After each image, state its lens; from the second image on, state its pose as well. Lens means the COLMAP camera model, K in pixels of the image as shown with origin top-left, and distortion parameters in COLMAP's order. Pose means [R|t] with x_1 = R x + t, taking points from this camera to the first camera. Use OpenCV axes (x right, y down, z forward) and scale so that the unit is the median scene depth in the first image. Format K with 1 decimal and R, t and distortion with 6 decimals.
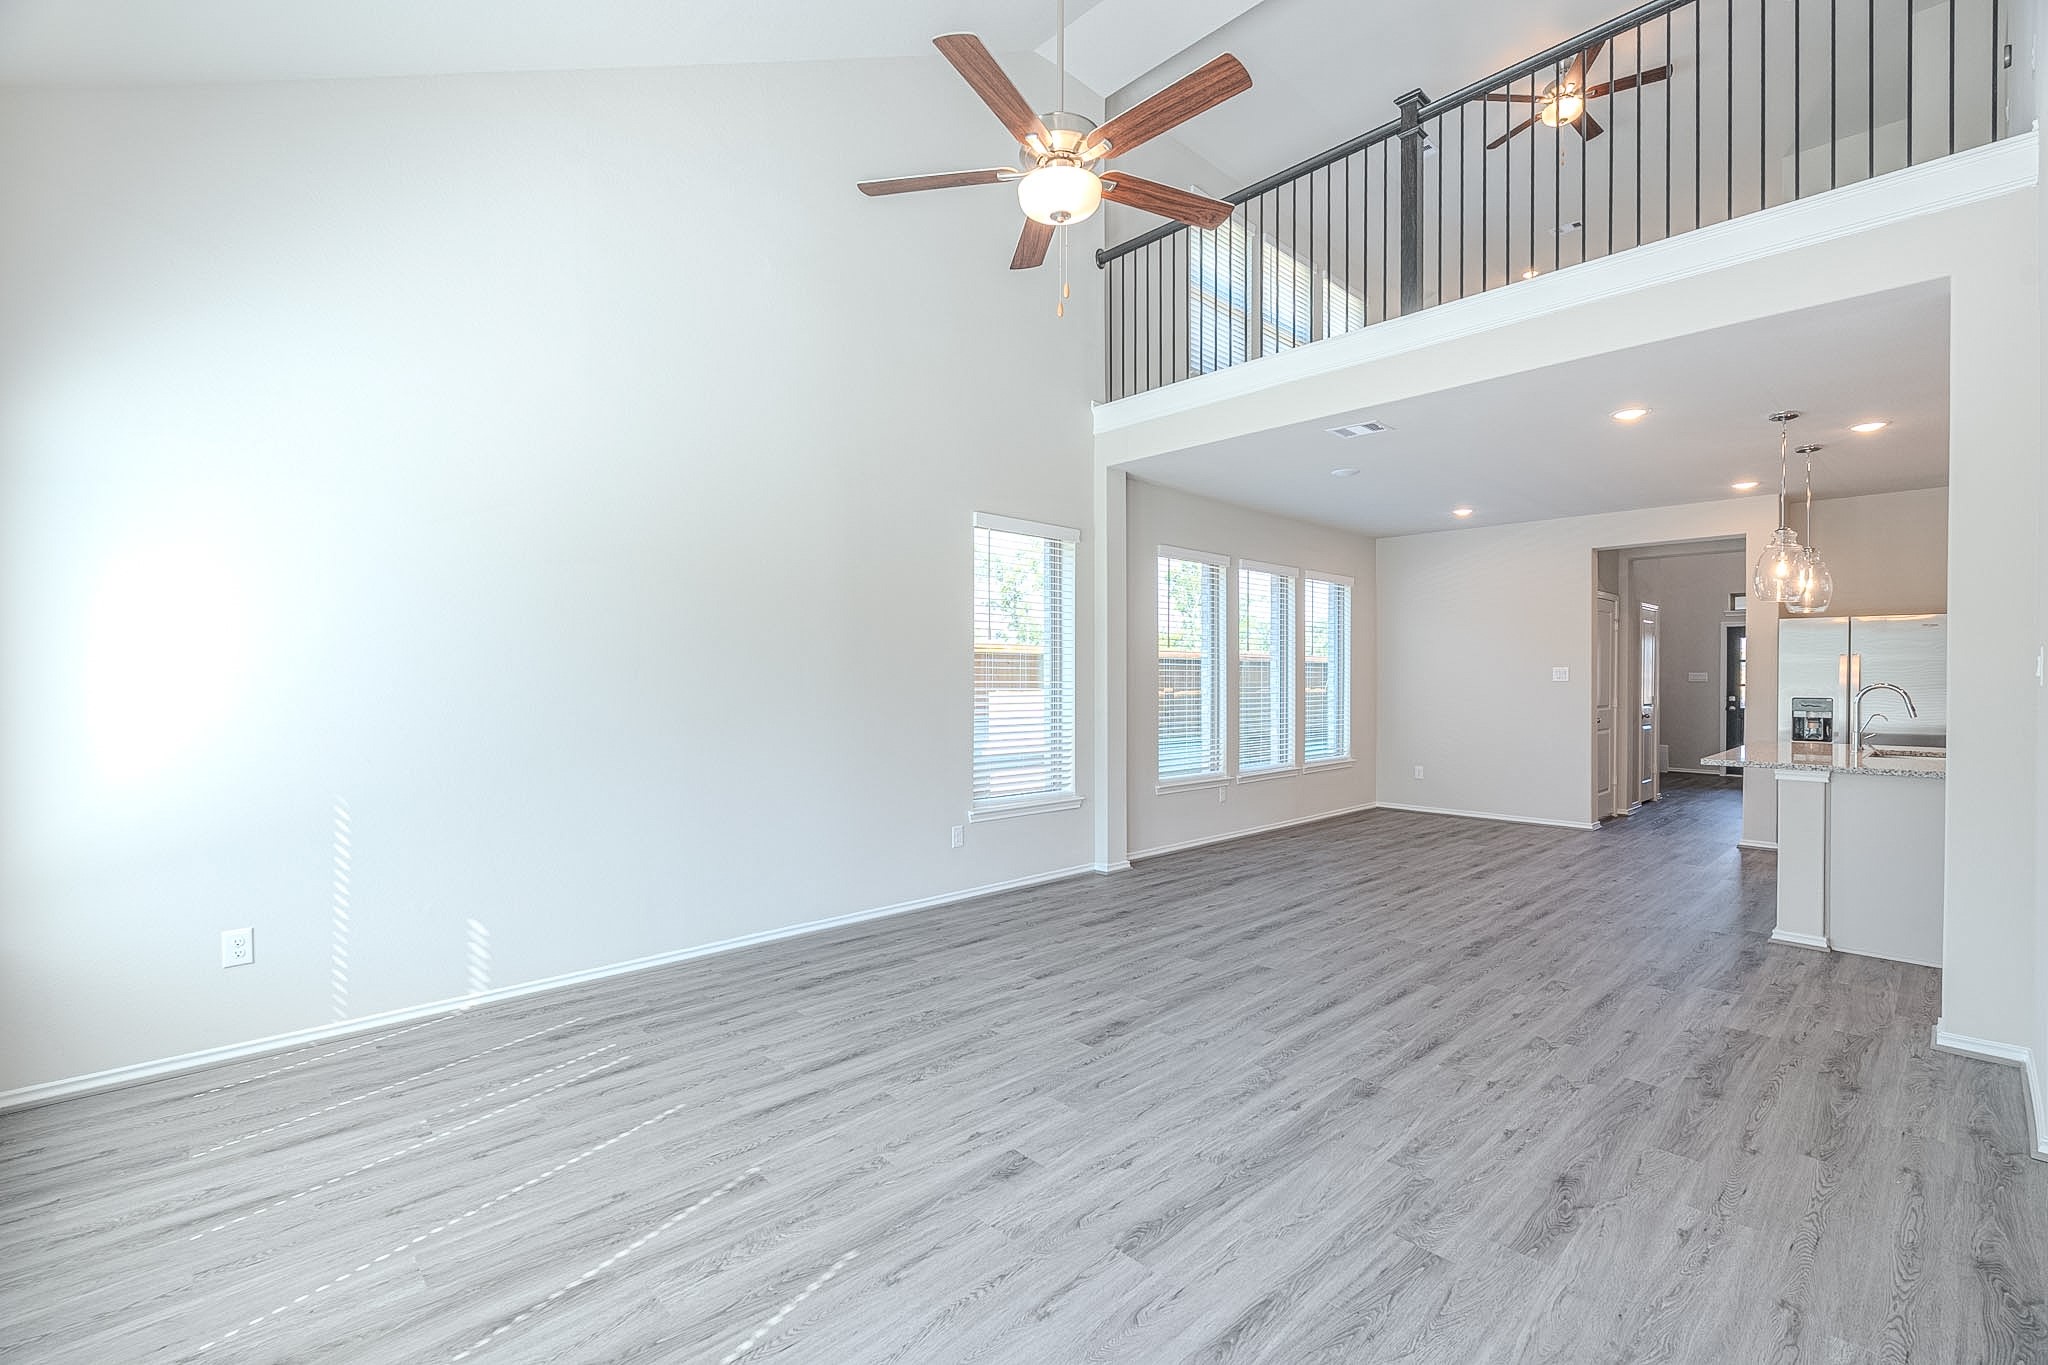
lens RADIAL K [[904.4, 0, 1031.8], [0, 904.4, 680.3], [0, 0, 1]] dist [-0.004242, 0.000510]
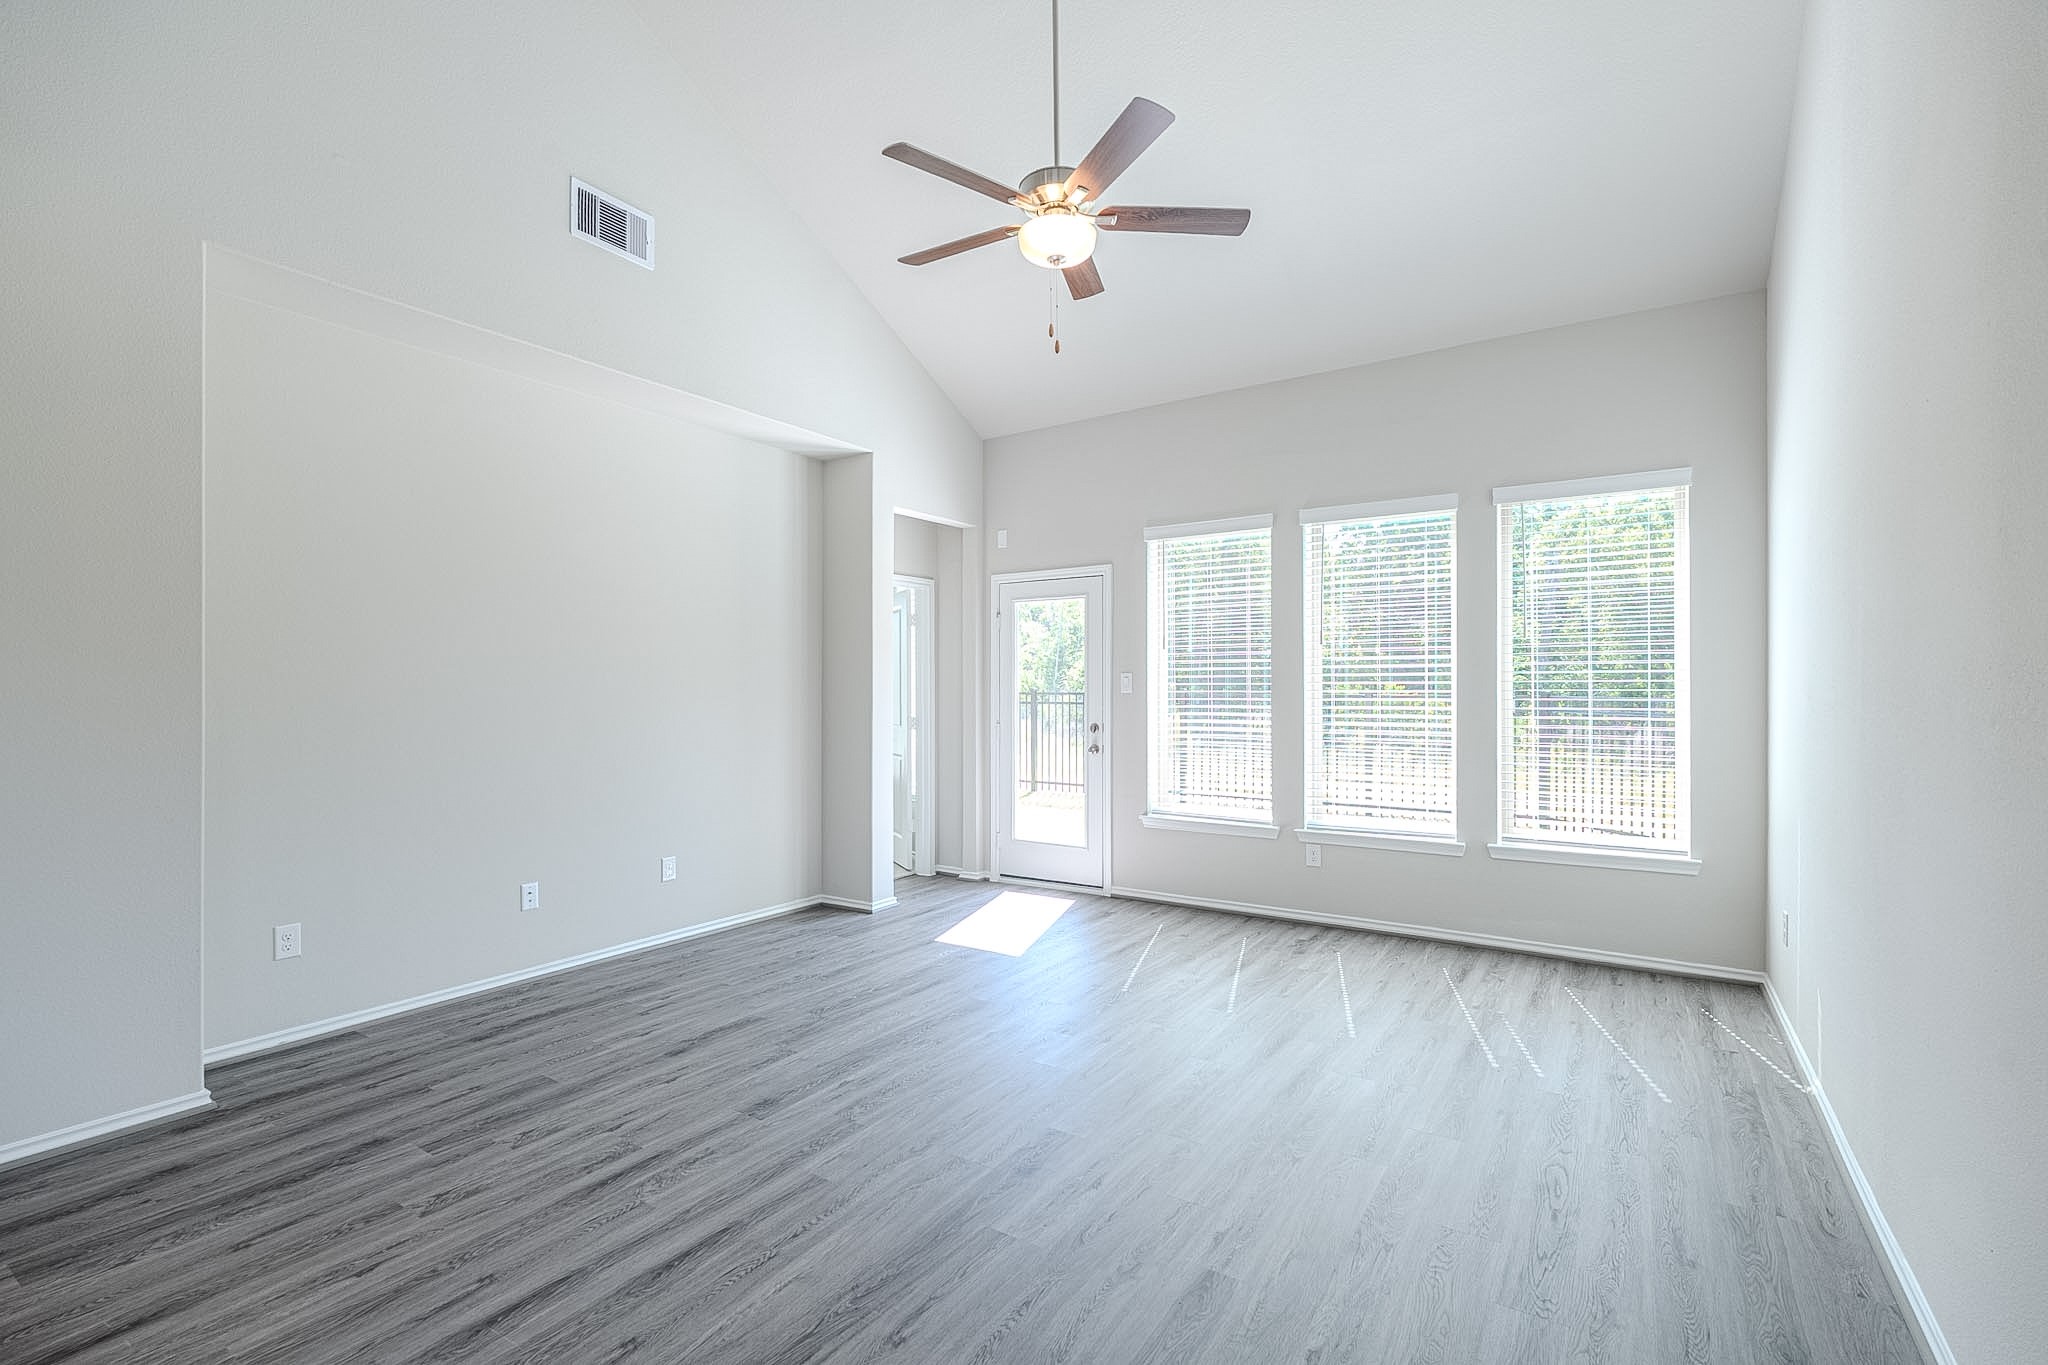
lens RADIAL K [[904.4, 0, 1008.2], [0, 904.4, 693.5], [0, 0, 1]] dist [-0.004242, 0.000510]
pose [[-0.980262, 0.004354, -0.197654, 0.235371], [0.003118, 0.999974, 0.006563, -0.003506], [0.197677, 0.005817, -0.980250, 1.591347]]
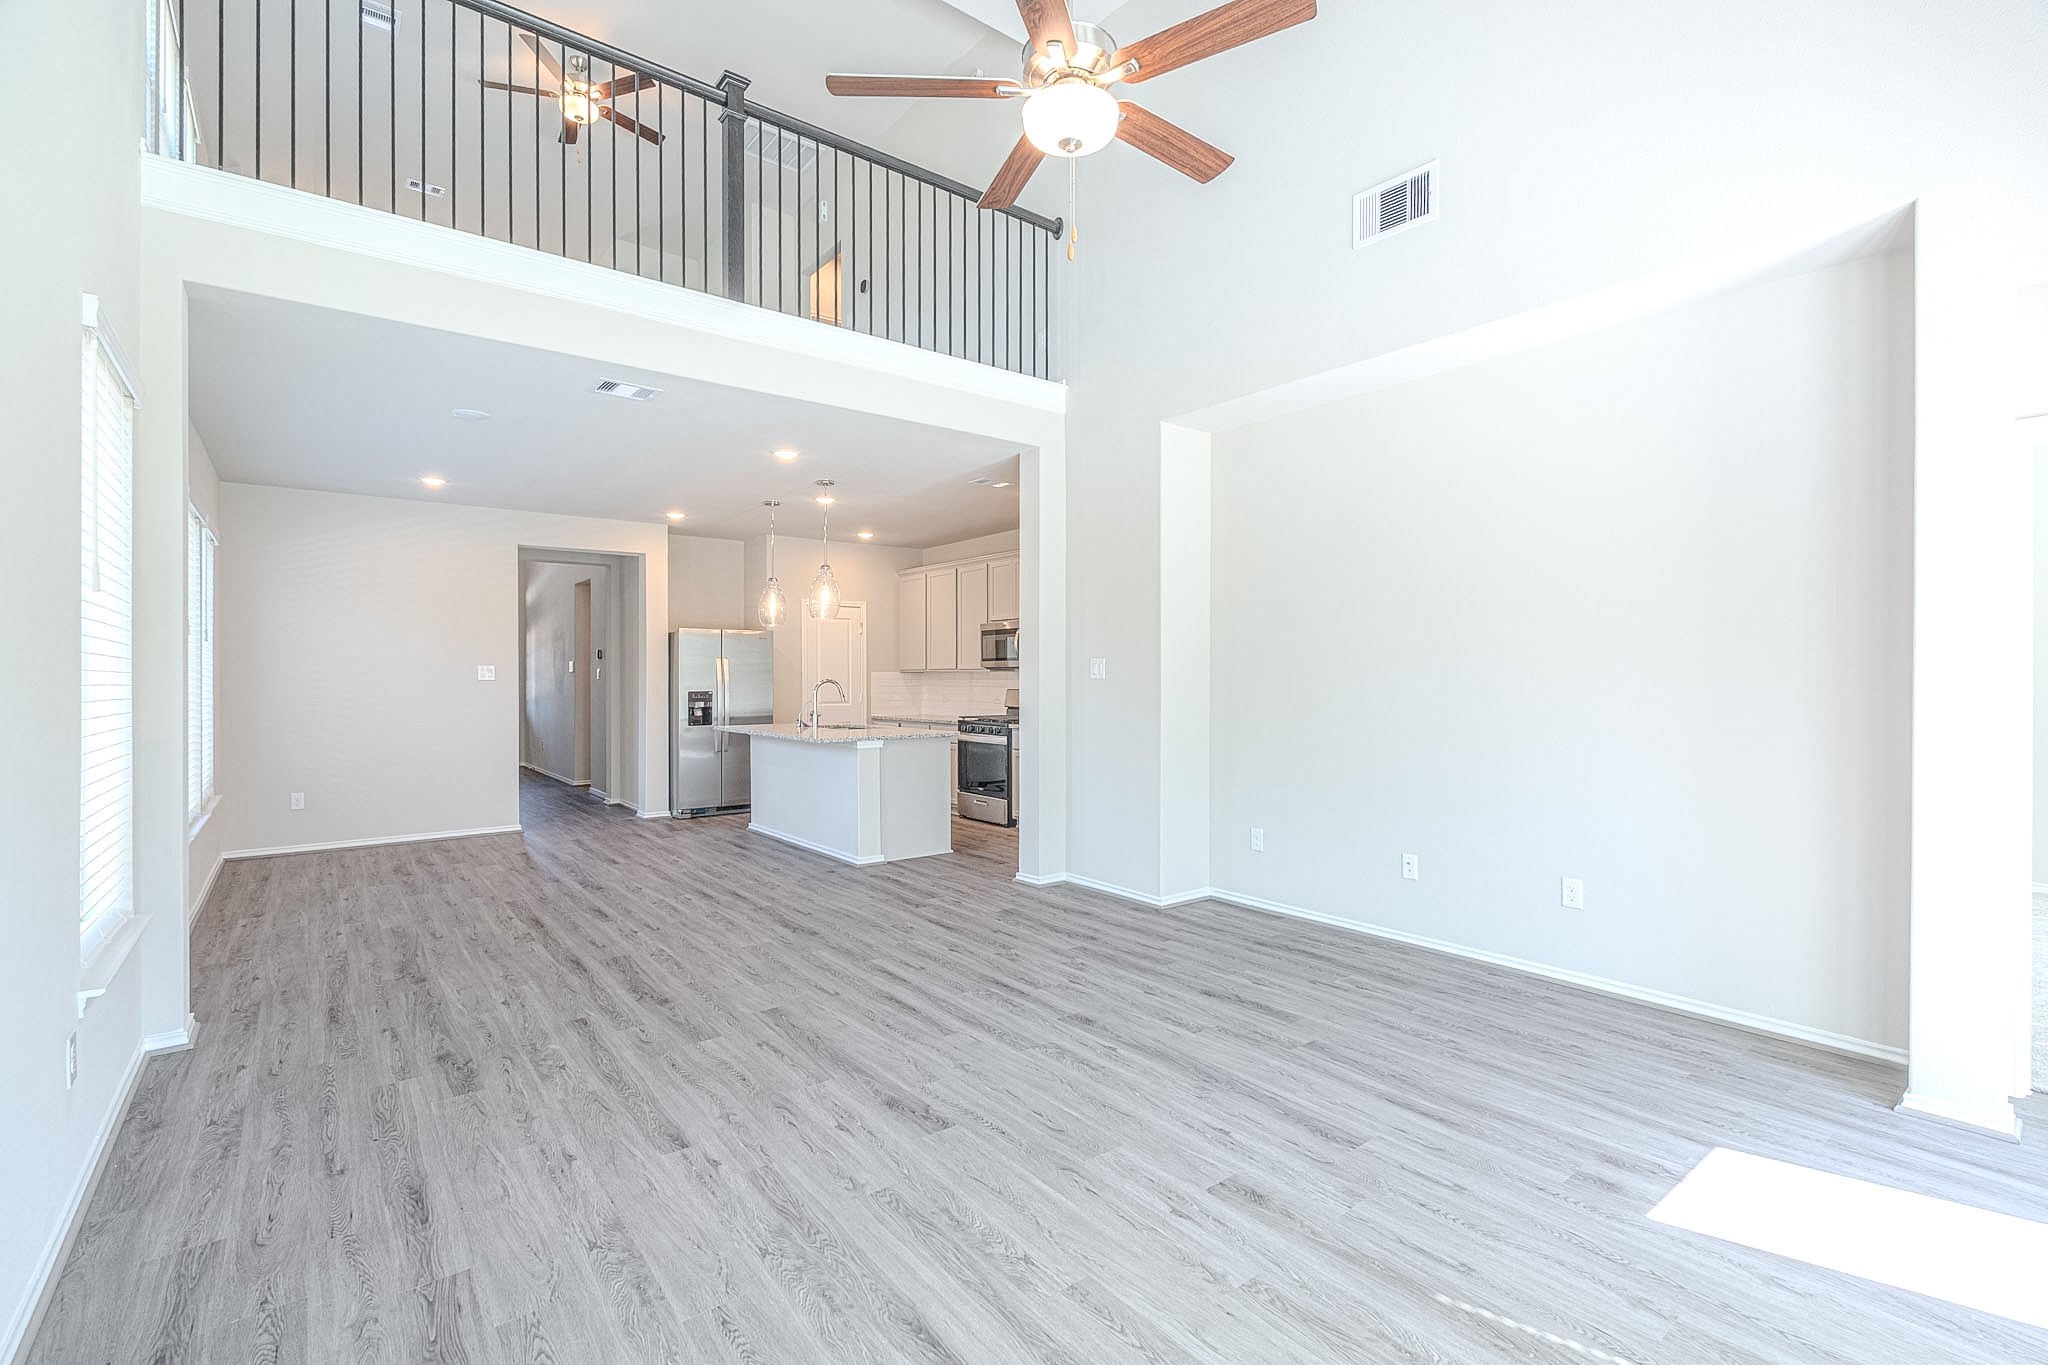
lens RADIAL K [[904.4, 0, 1032.4], [0, 904.4, 672.4], [0, 0, 1]] dist [-0.004242, 0.000510]
pose [[0.094540, 0.001790, 0.995519, -0.652998], [0.005590, 0.999982, -0.002329, -0.002693], [-0.995505, 0.005785, 0.094528, 0.746598]]
